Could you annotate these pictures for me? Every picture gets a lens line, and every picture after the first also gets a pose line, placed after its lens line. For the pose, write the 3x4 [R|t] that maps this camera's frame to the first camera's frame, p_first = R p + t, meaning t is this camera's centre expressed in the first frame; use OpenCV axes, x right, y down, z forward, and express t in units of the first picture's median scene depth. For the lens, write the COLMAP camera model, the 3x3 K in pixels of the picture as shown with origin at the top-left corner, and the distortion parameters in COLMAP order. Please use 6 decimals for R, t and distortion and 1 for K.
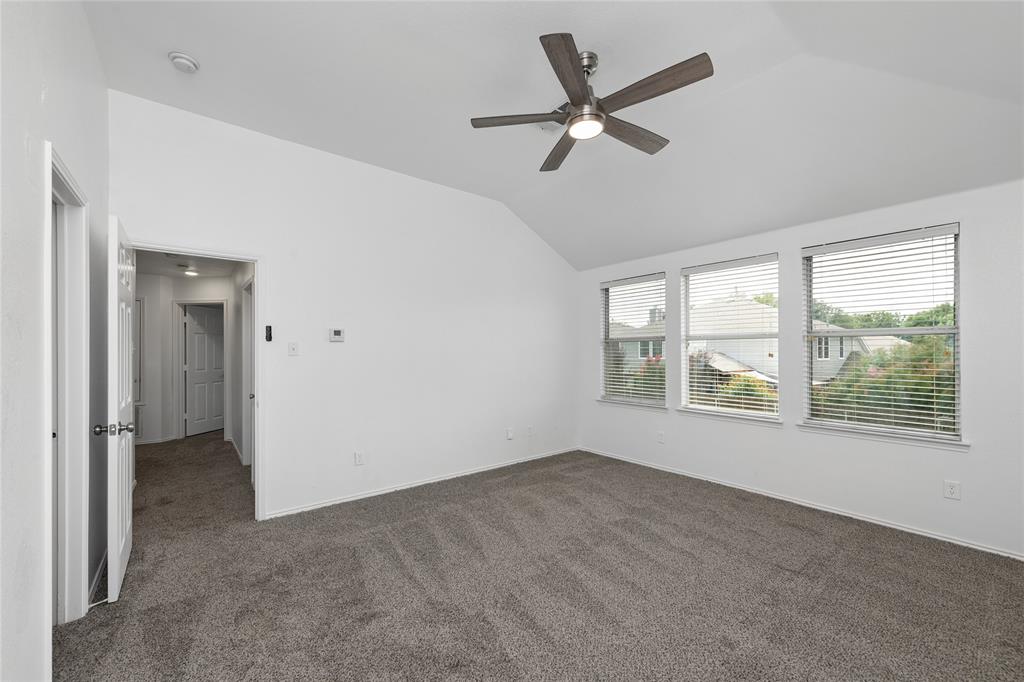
lens RADIAL K [[413.9, 0, 509.4], [0, 413.9, 354.1], [0, 0, 1]] dist [0.004653, -0.000737]
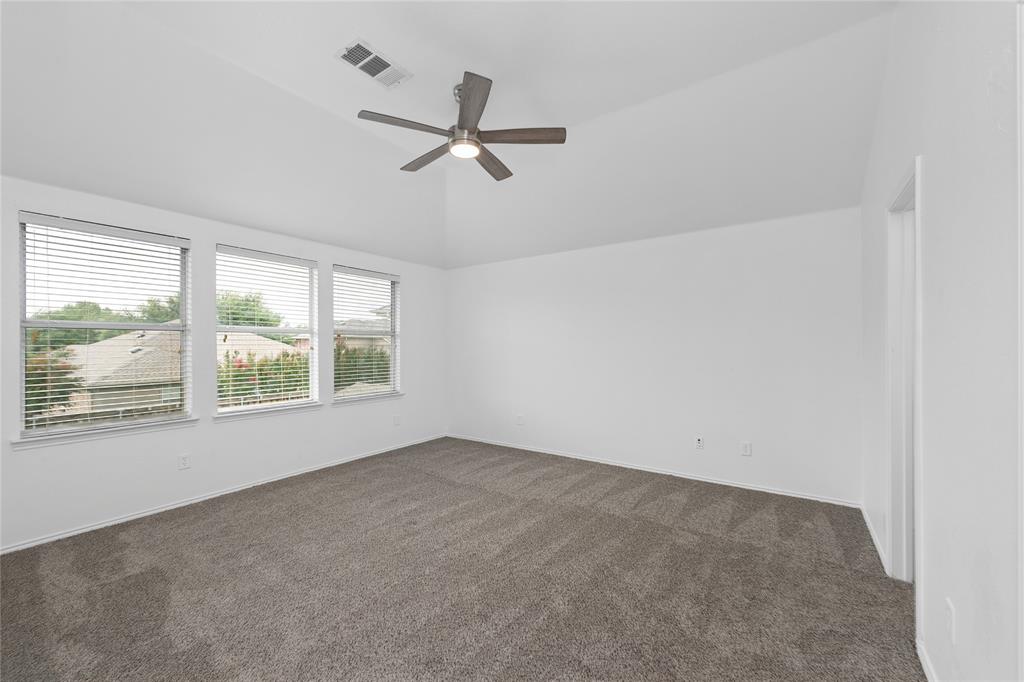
lens RADIAL K [[408.6, 0, 514.1], [0, 408.6, 341.3], [0, 0, 1]] dist [0.005619, -0.000375]
pose [[-0.304413, 0.009664, 0.952491, -0.530889], [0.008936, 0.999934, -0.007290, -0.002319], [-0.952498, 0.006292, -0.304479, 0.687602]]
